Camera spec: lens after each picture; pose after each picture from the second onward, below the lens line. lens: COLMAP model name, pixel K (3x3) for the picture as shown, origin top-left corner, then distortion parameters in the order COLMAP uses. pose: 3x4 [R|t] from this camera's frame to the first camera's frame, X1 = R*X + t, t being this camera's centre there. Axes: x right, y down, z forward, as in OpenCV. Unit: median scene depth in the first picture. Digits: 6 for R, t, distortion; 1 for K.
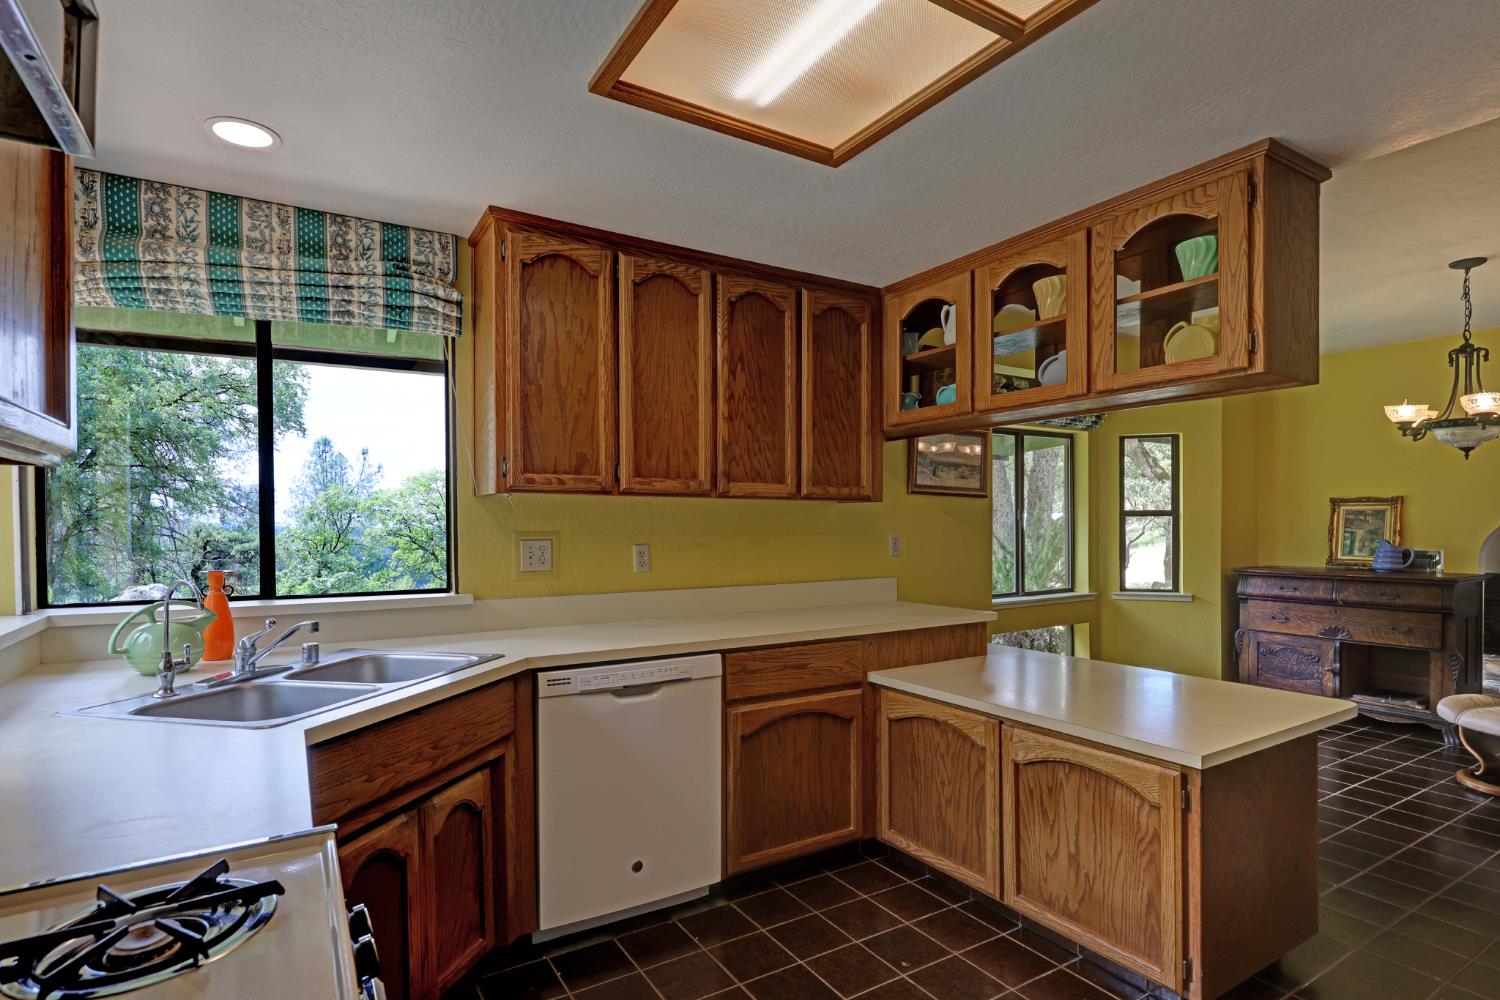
lens RADIAL K [[764.8, 0, 751.0], [0, 764.8, 529.9], [0, 0, 1]] dist [-0.036918, -0.000053]
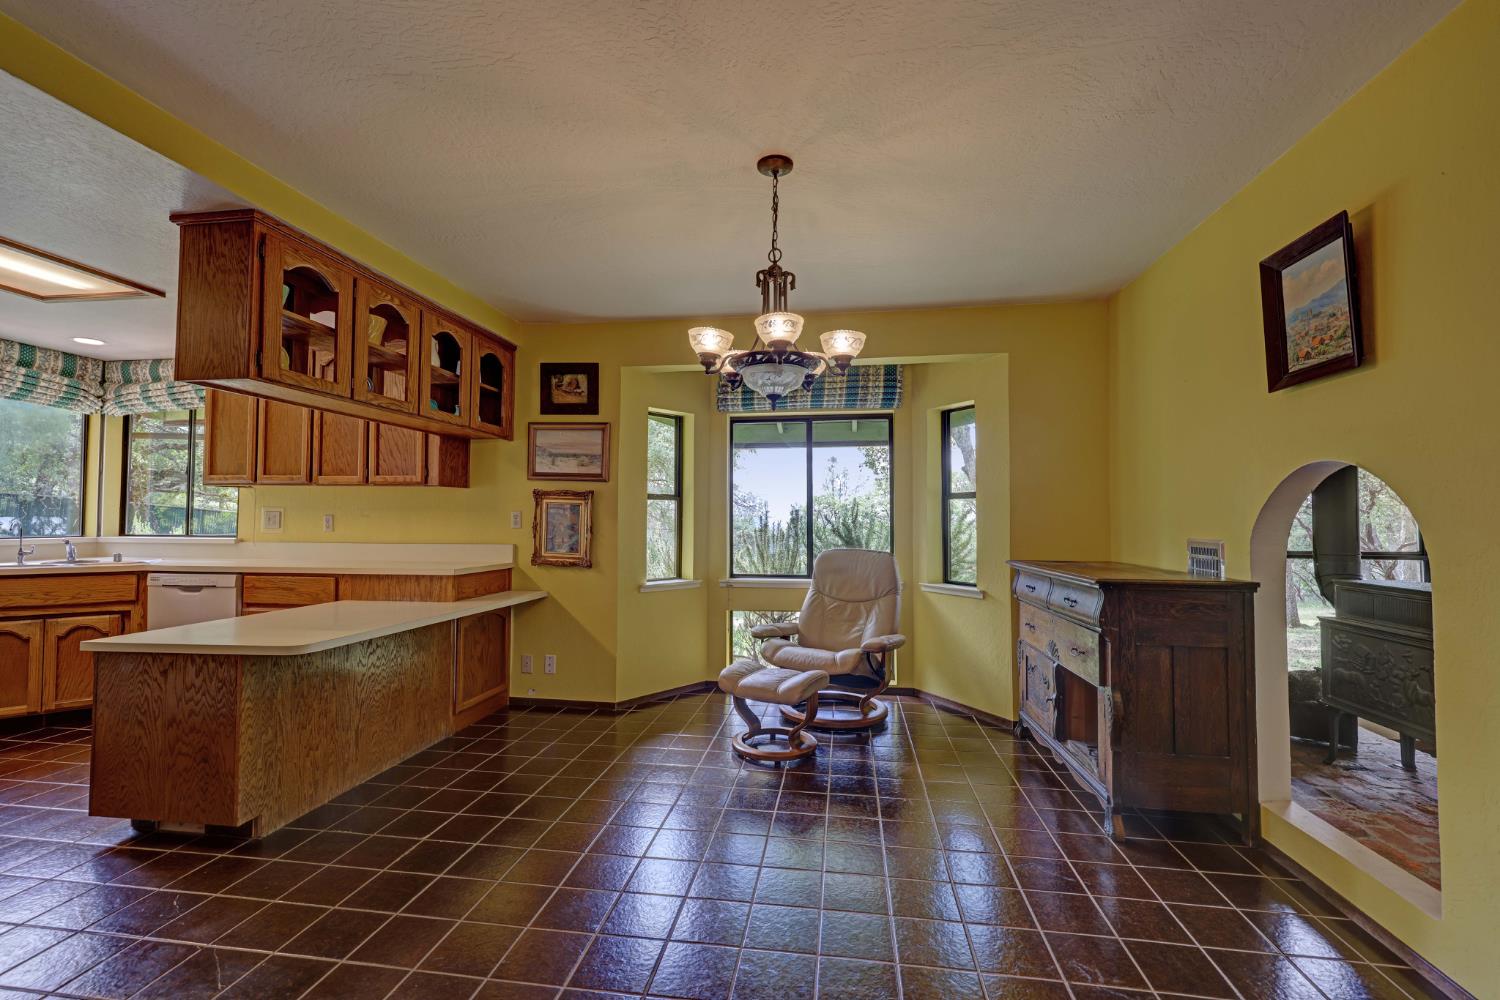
lens RADIAL K [[637.4, 0, 750.0], [0, 637.4, 500.0], [0, 0, 1]] dist [0.000842, 0.000055]
pose [[0.763327, -0.014240, -0.645855, 1.378723], [-0.010126, 0.999370, -0.034003, 0.022376], [0.645933, 0.032495, 0.762702, 0.491979]]
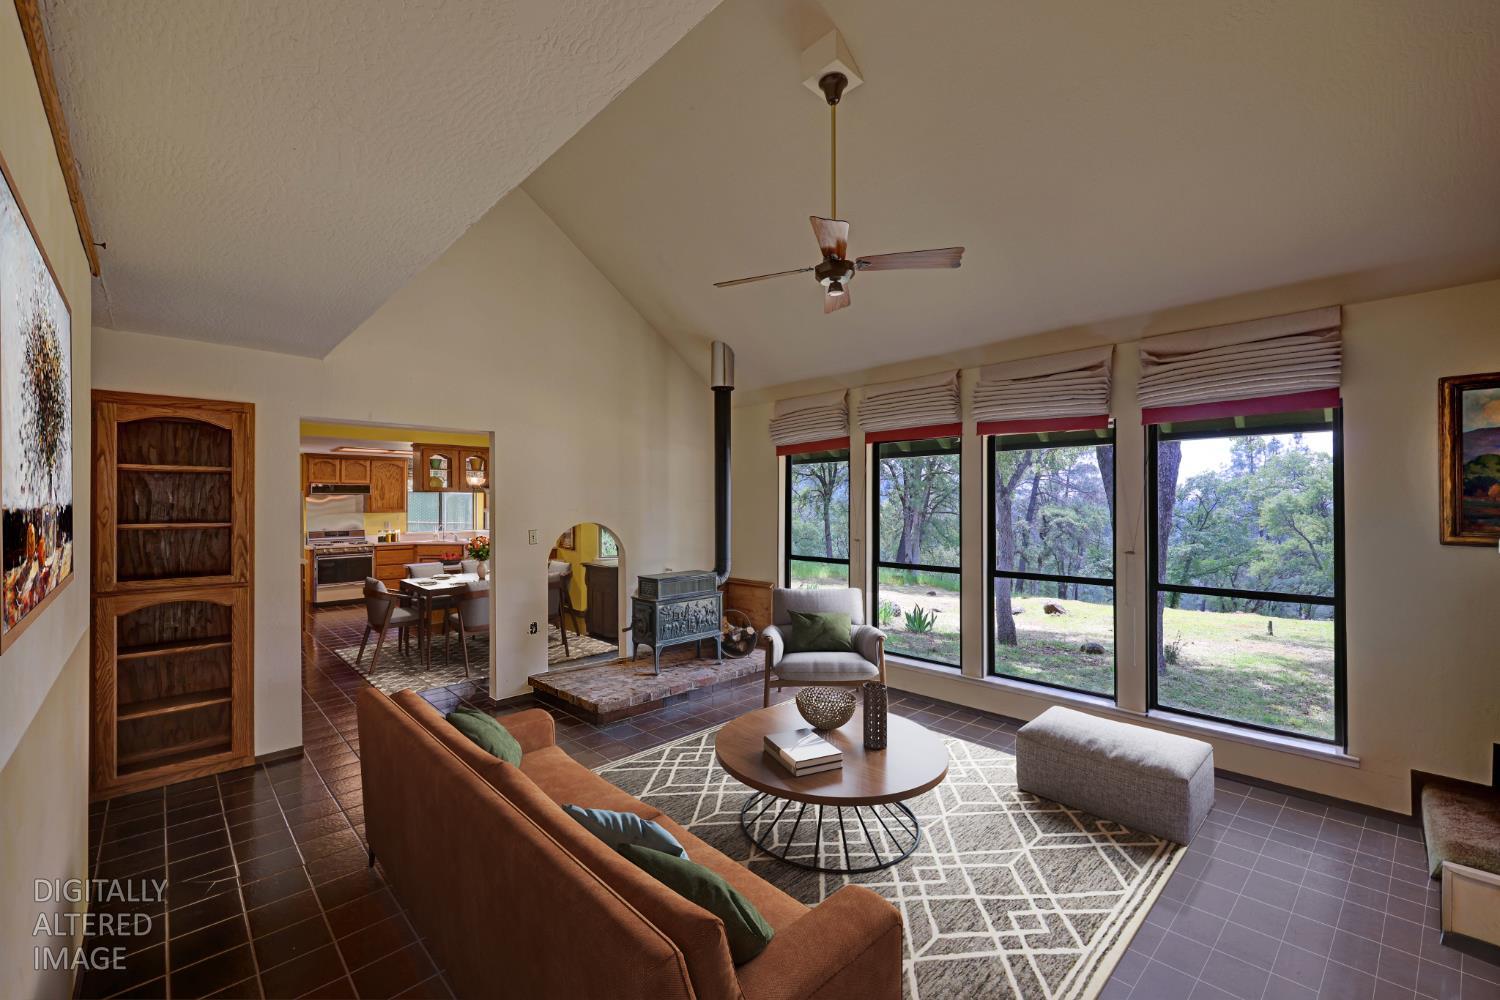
lens RADIAL K [[599.8, 0, 755.2], [0, 599.8, 498.9], [0, 0, 1]] dist [0.000340, -0.000175]
pose [[0.239071, -0.006854, -0.970978, 3.032985], [-0.004117, 0.999959, -0.008072, -0.085301], [0.970993, 0.005928, 0.239033, 1.352213]]
